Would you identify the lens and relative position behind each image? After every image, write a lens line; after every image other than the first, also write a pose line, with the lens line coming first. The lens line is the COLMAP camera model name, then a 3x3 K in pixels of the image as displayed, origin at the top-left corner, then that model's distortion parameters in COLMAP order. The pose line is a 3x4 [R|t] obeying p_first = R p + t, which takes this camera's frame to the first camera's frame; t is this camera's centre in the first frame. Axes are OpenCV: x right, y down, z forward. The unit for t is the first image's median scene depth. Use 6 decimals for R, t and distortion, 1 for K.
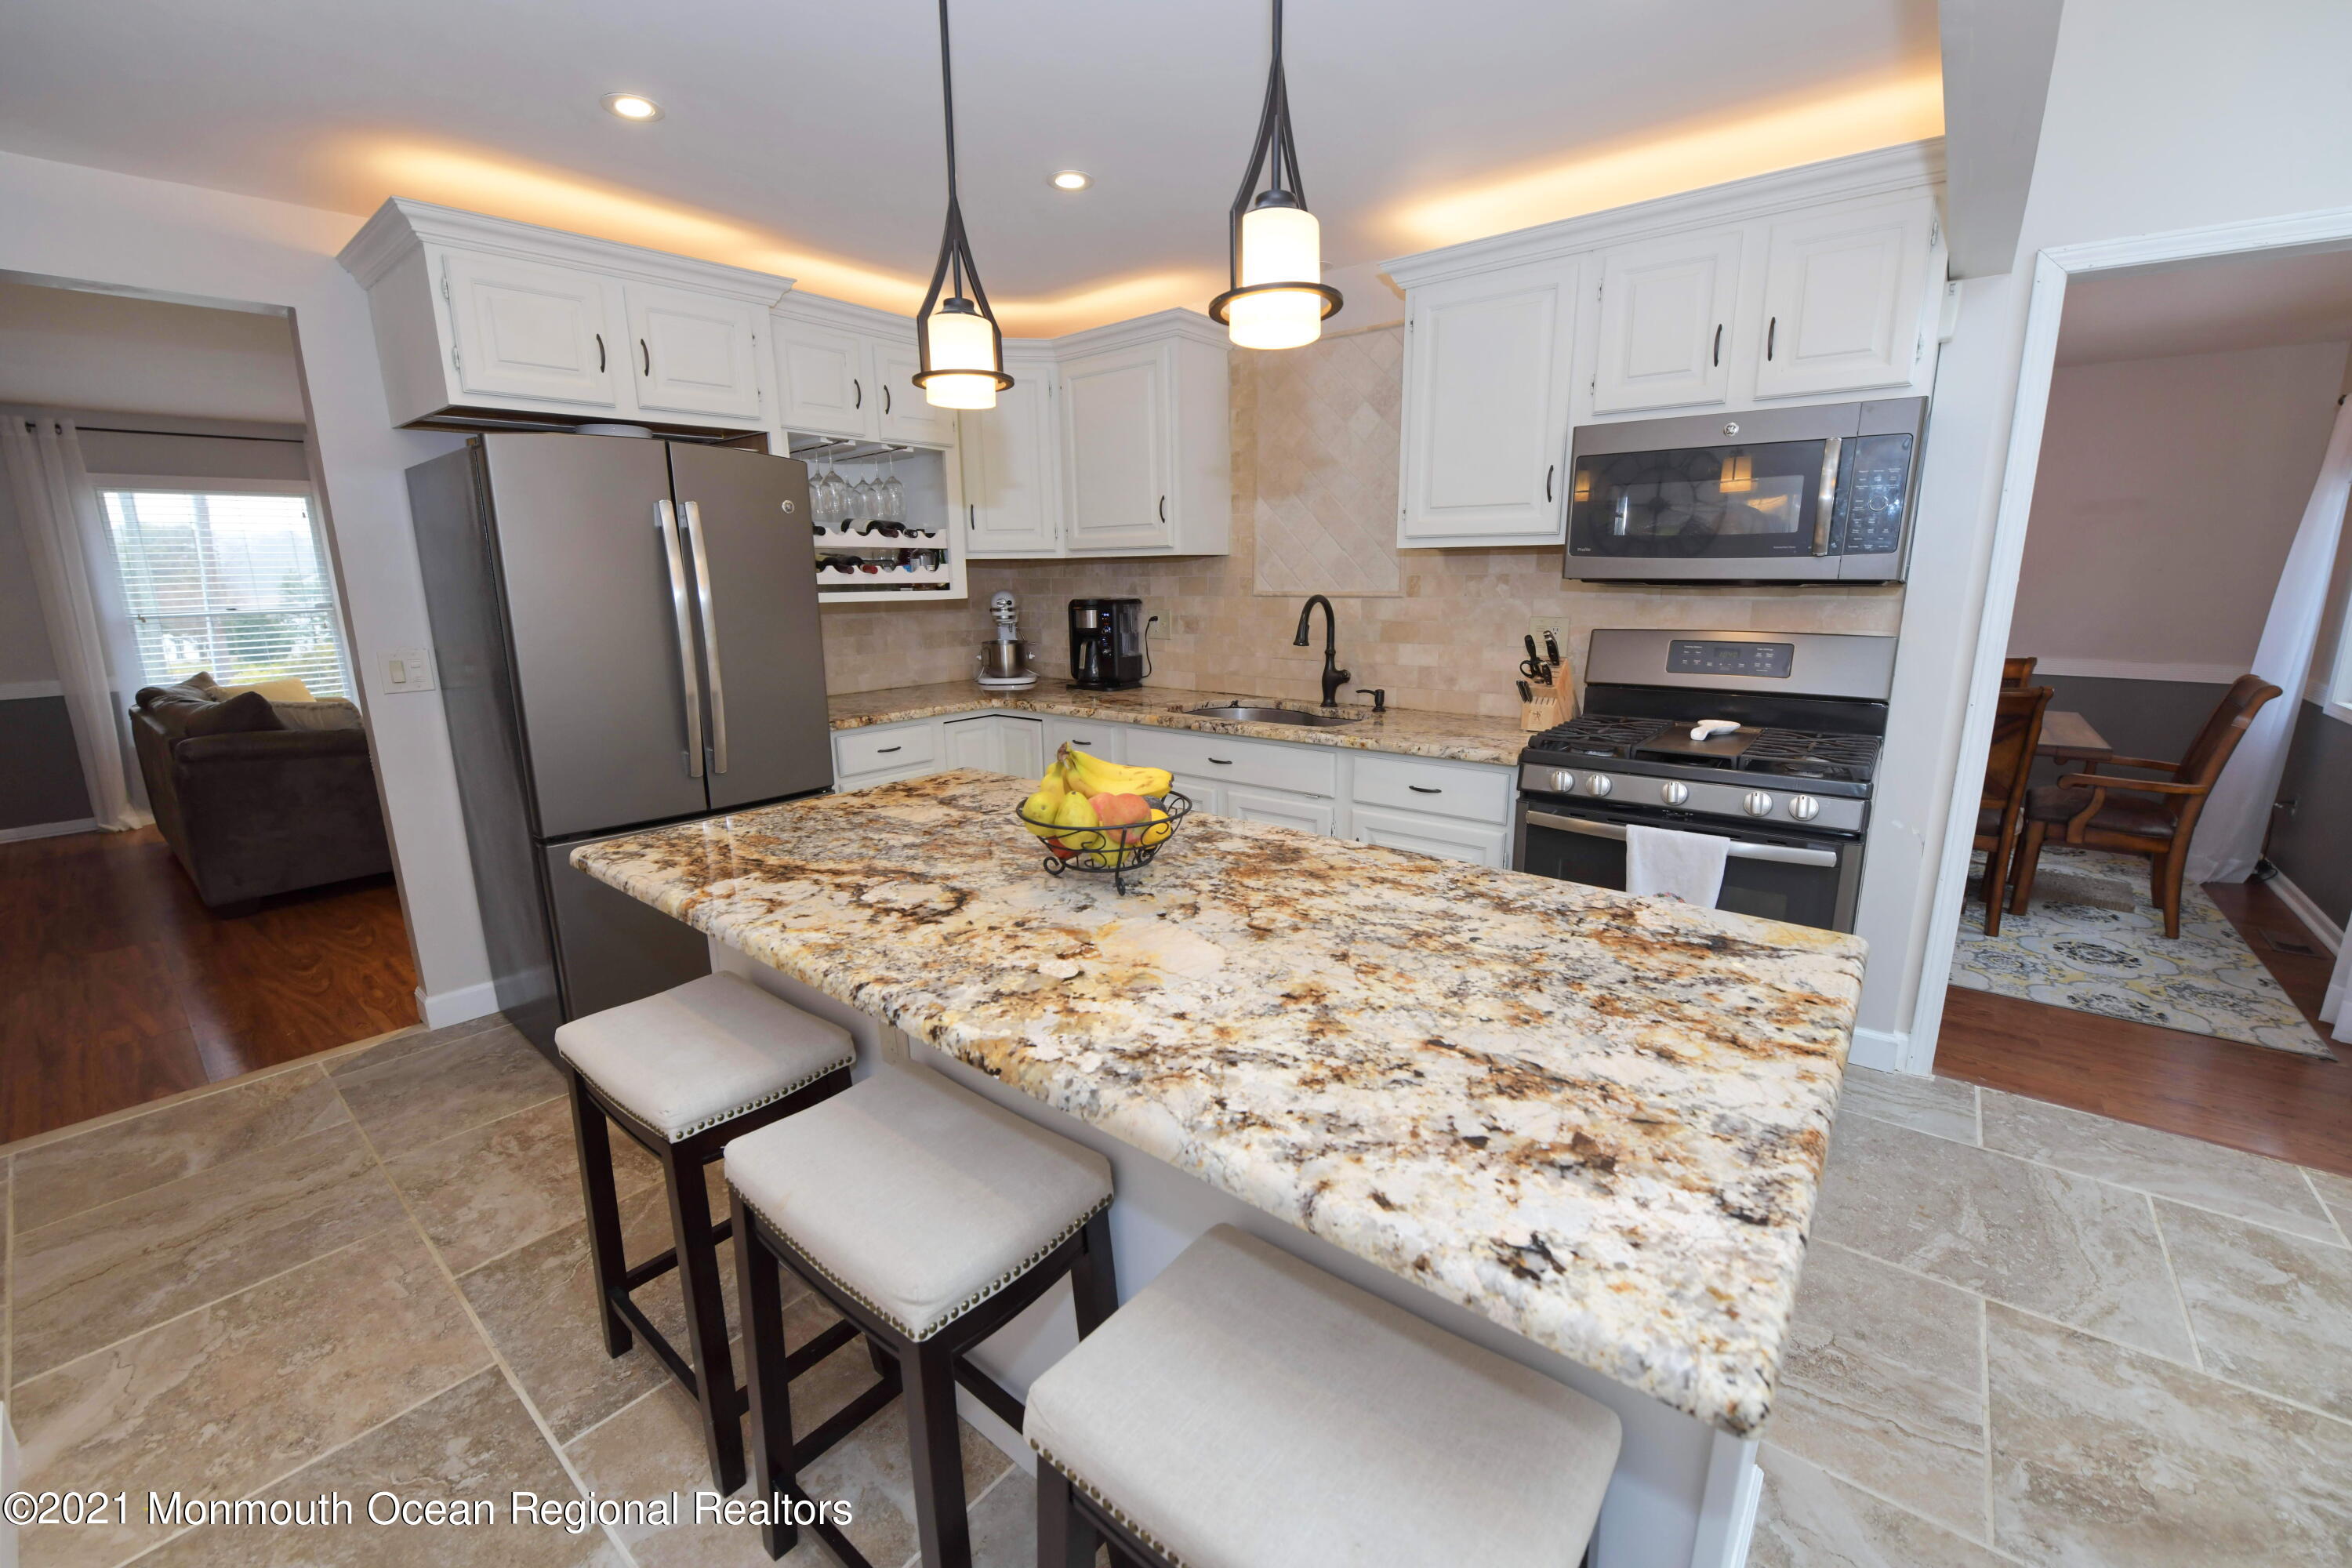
lens RADIAL K [[935.7, 0, 1176.1], [0, 935.7, 779.5], [0, 0, 1]] dist [-0.020196, -0.000612]
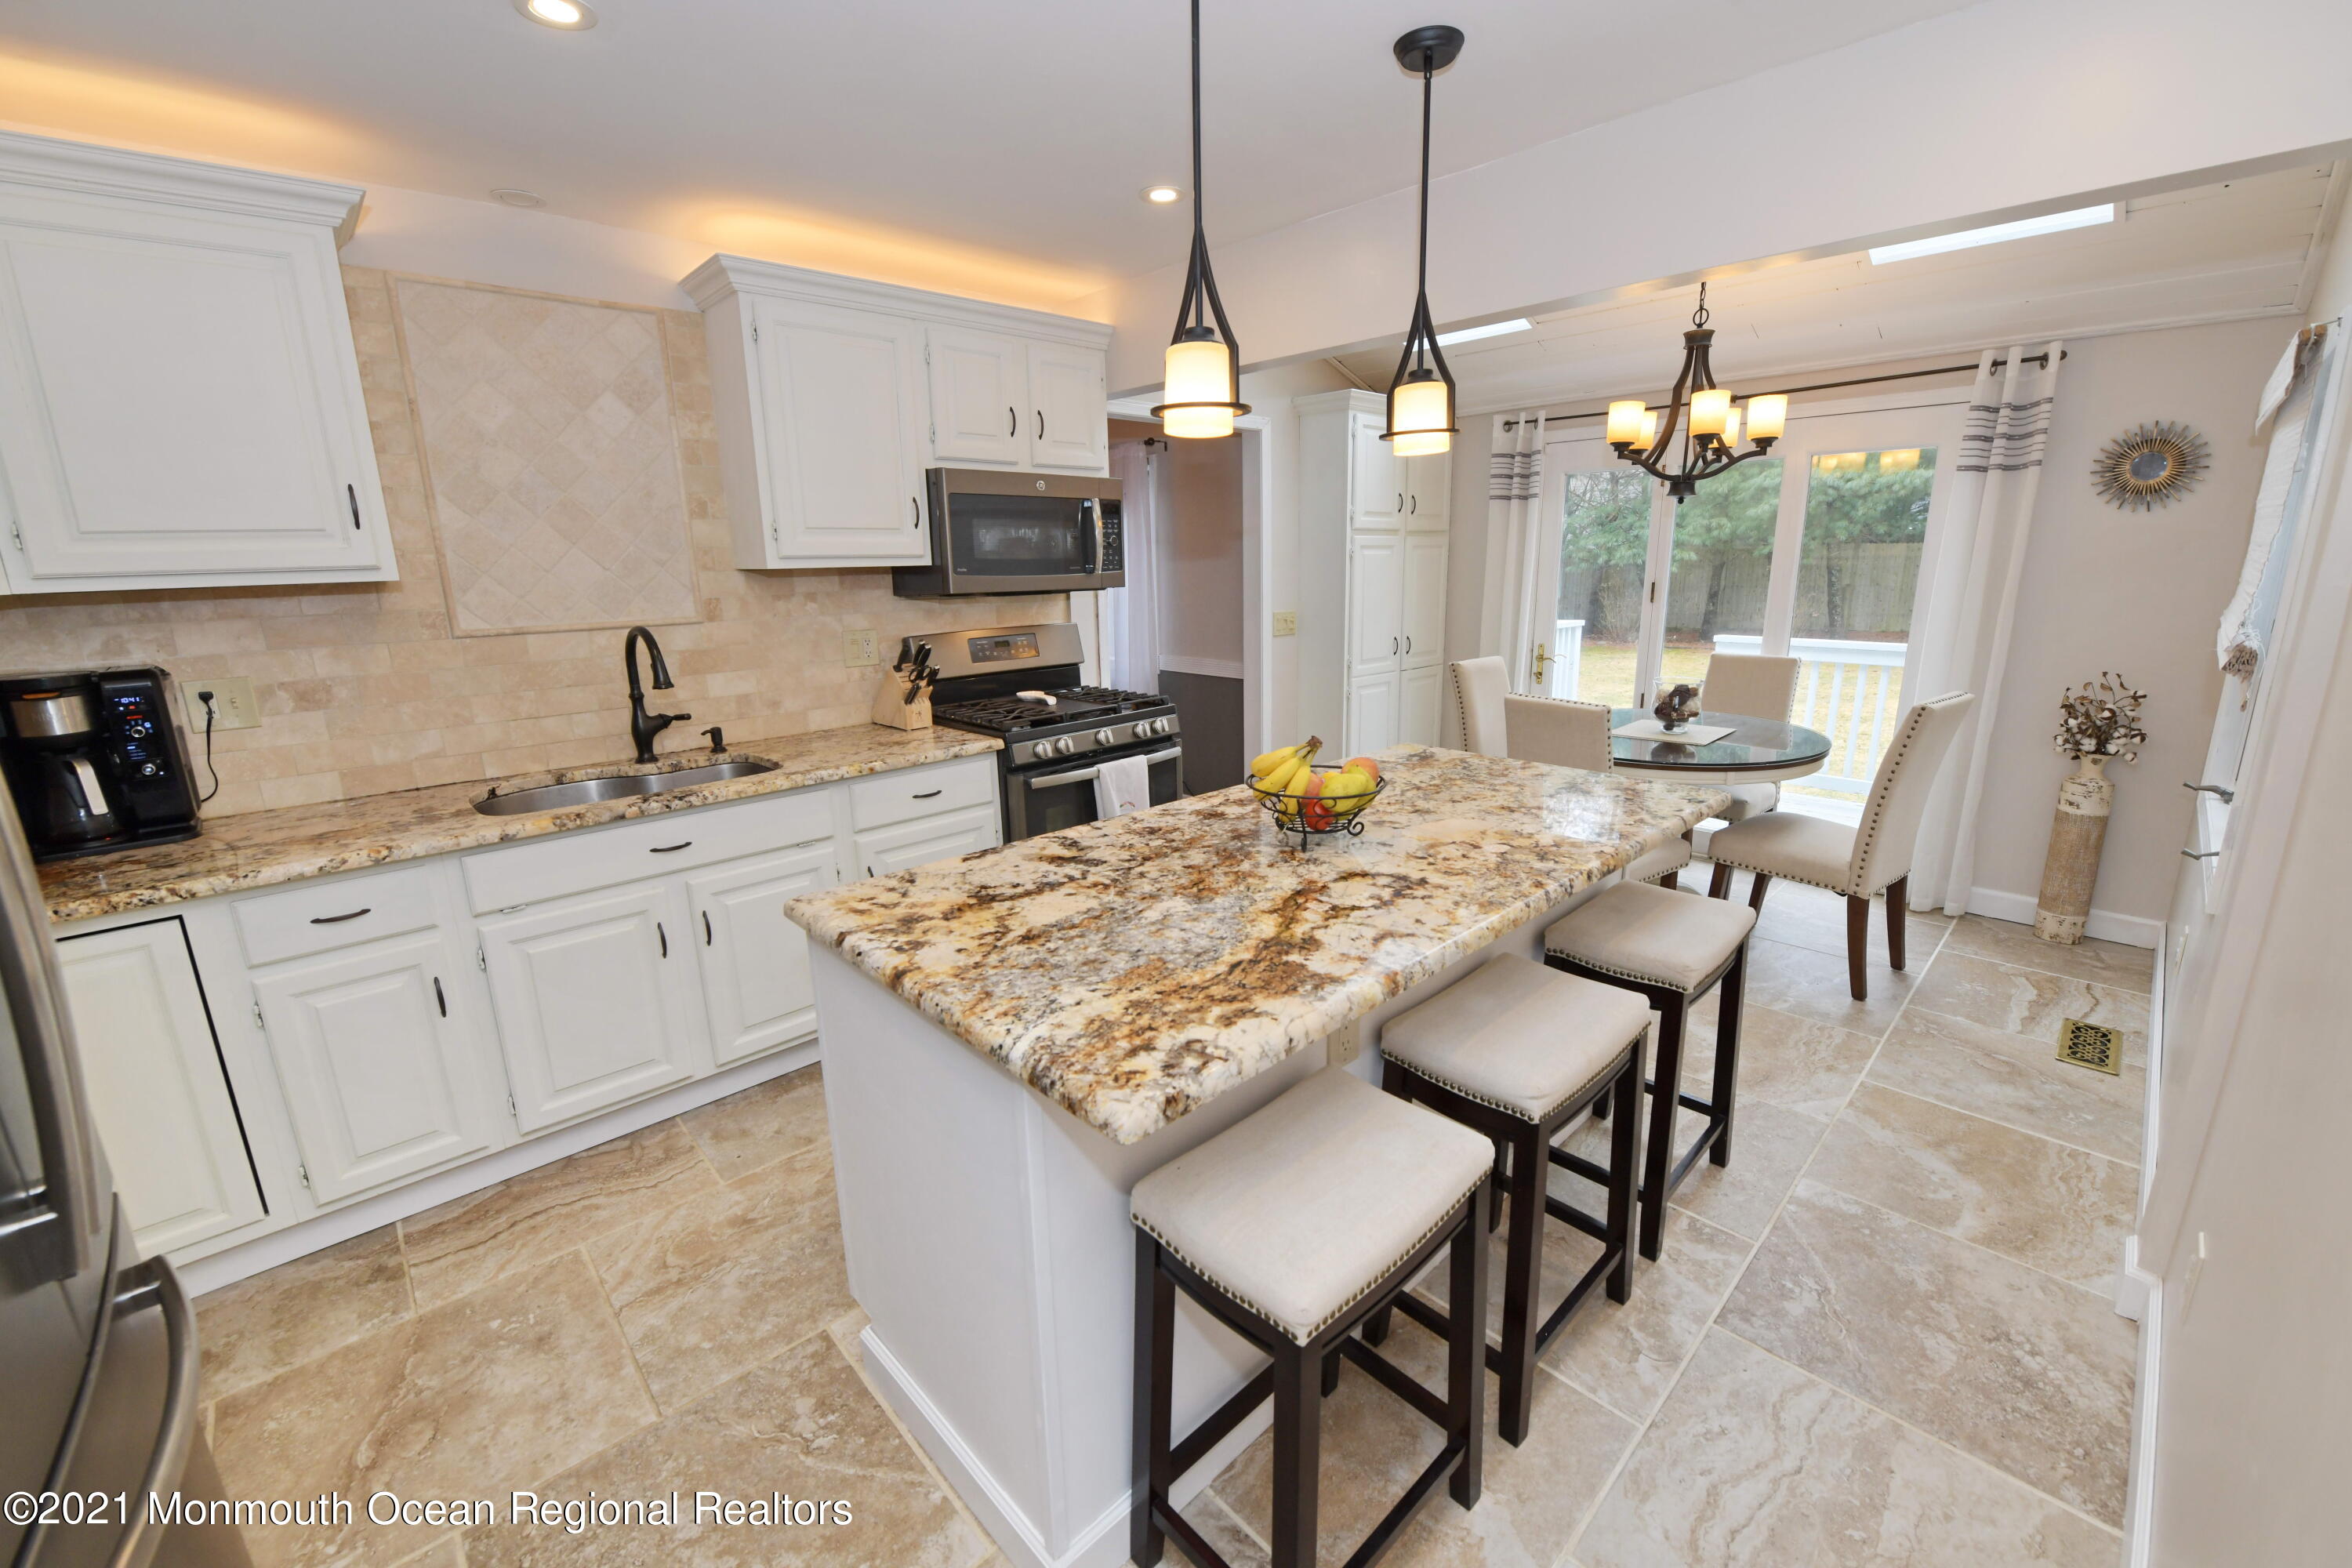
lens RADIAL K [[935.7, 0, 1184.6], [0, 935.7, 784.8], [0, 0, 1]] dist [-0.020196, -0.000612]
pose [[0.128748, -0.225656, 0.965662, -0.727201], [0.229571, 0.954097, 0.192345, -0.137953], [-0.964739, 0.196924, 0.174642, 0.526243]]
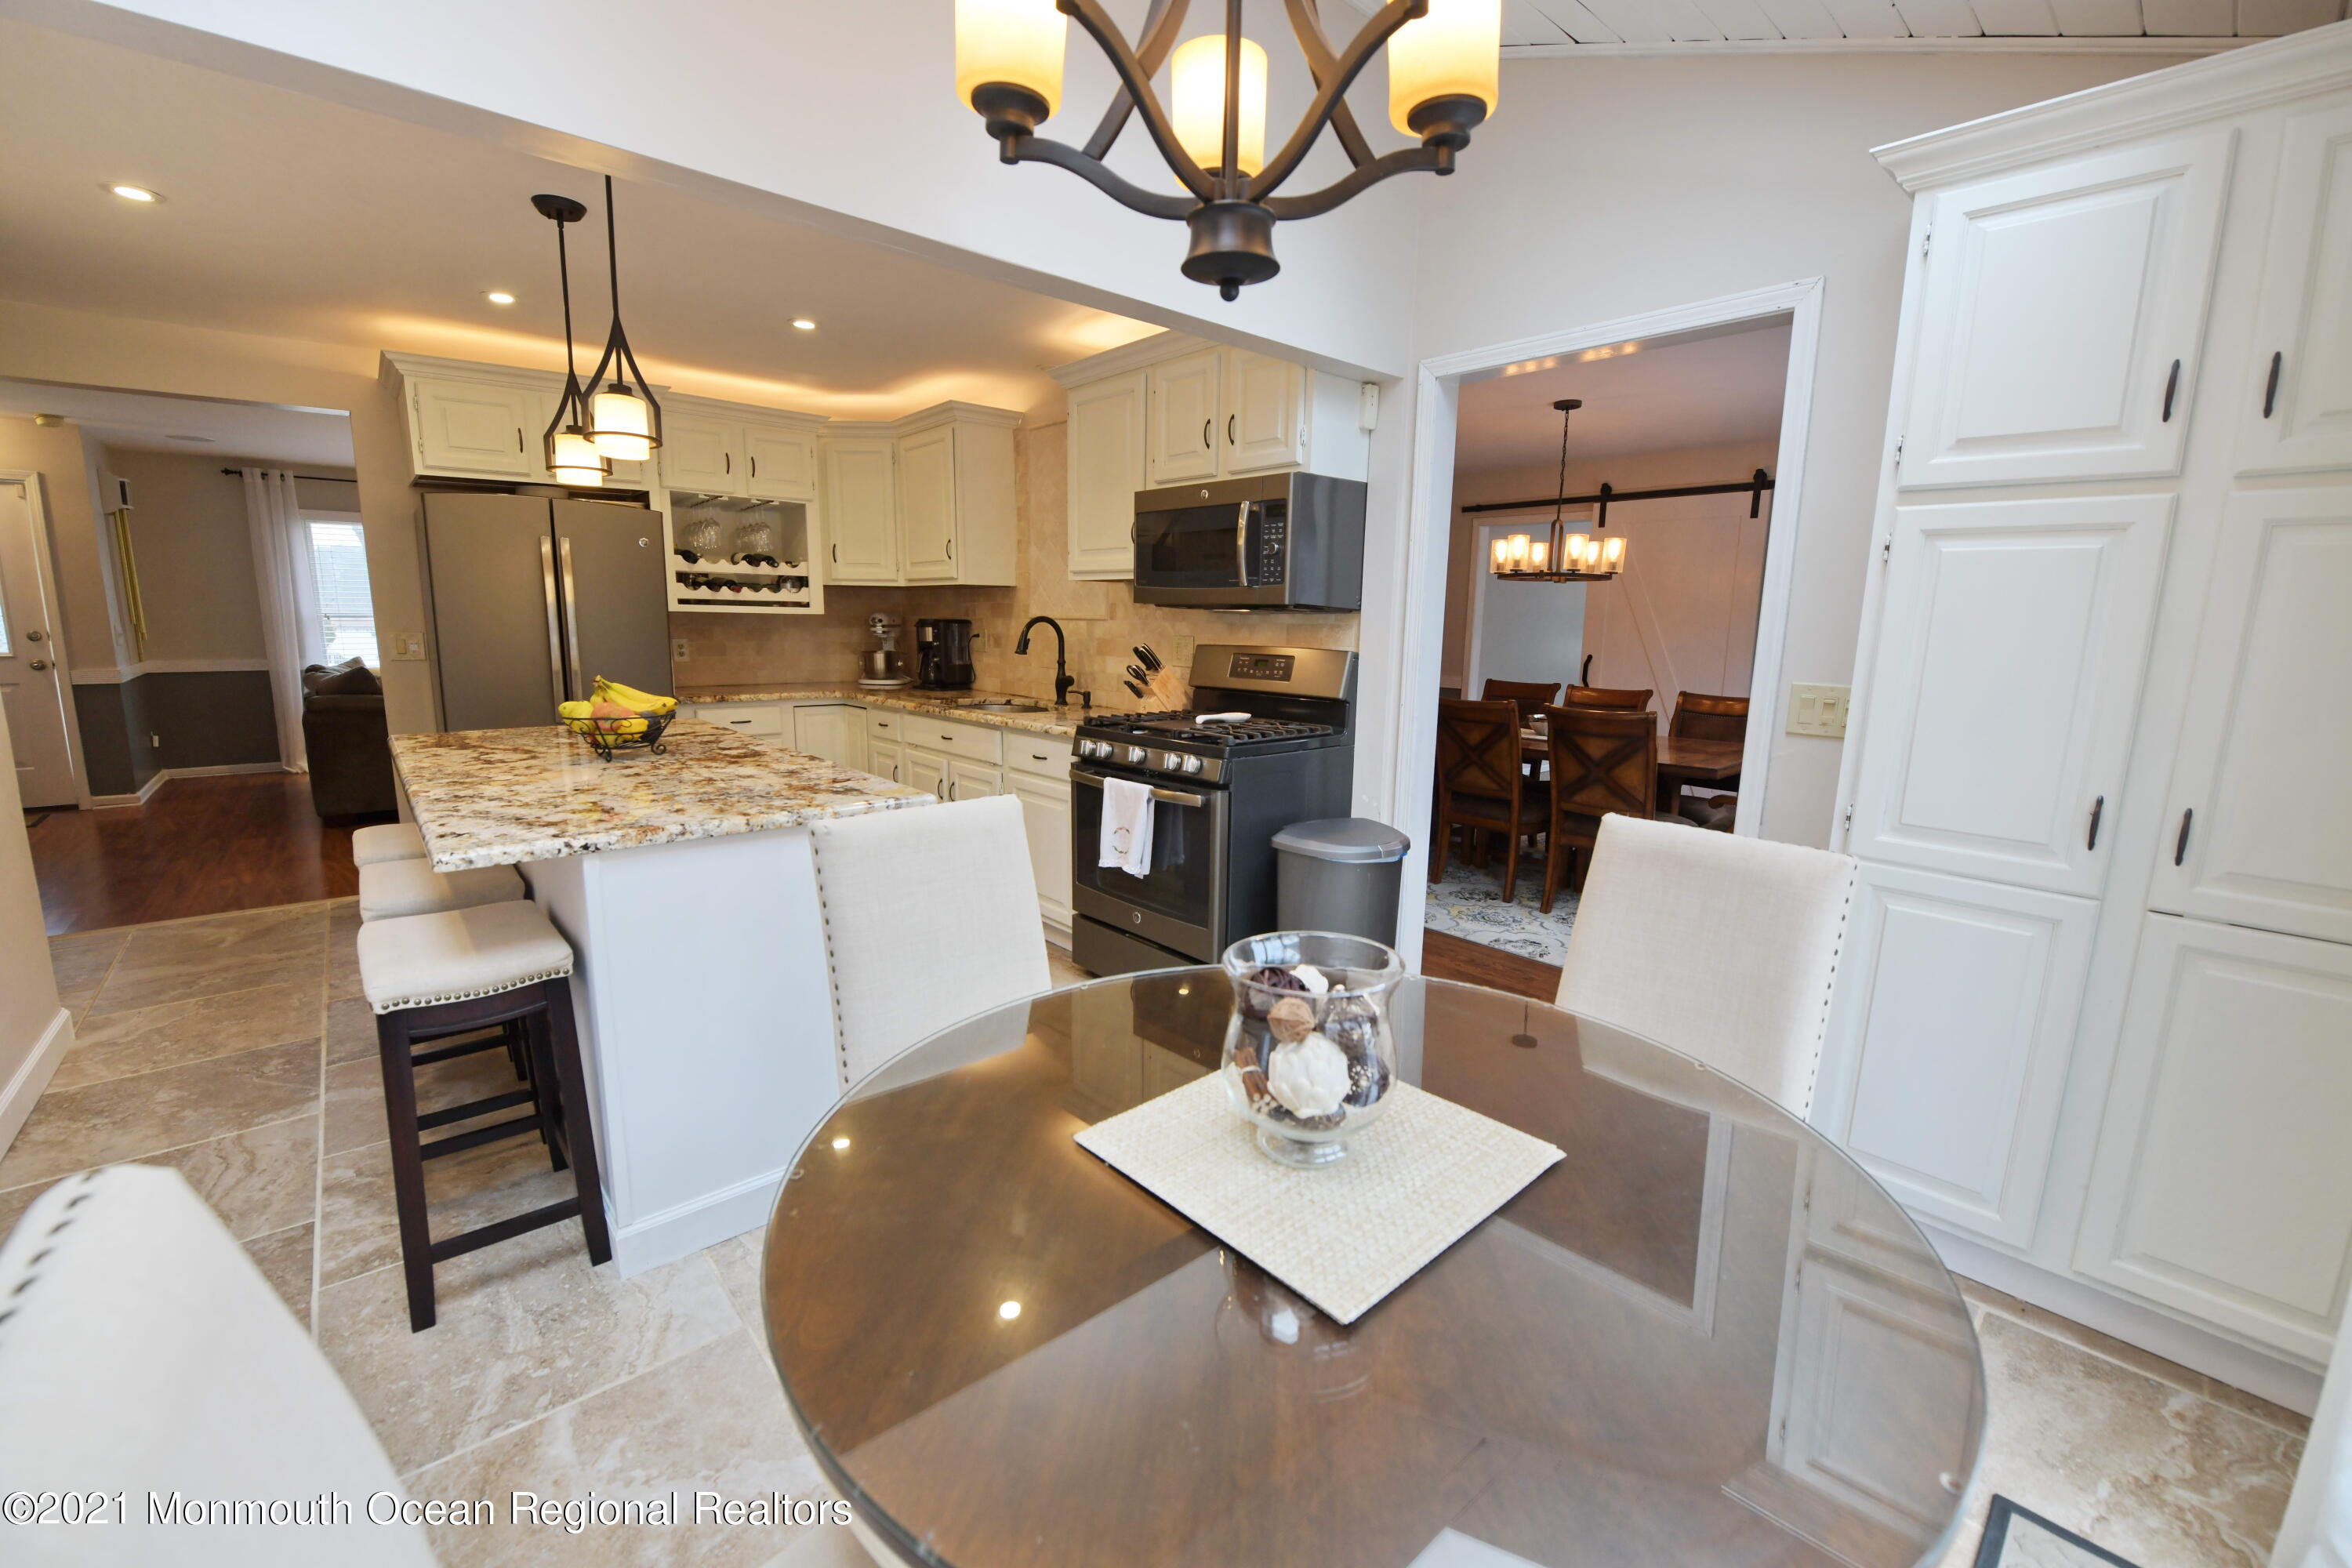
lens RADIAL K [[935.7, 0, 1176.5], [0, 935.7, 778.7], [0, 0, 1]] dist [-0.020196, -0.000612]
pose [[0.986838, 0.055095, -0.152036, 0.665387], [-0.062134, 0.997186, -0.041939, 0.085191], [0.149297, 0.050834, 0.987485, -0.294258]]
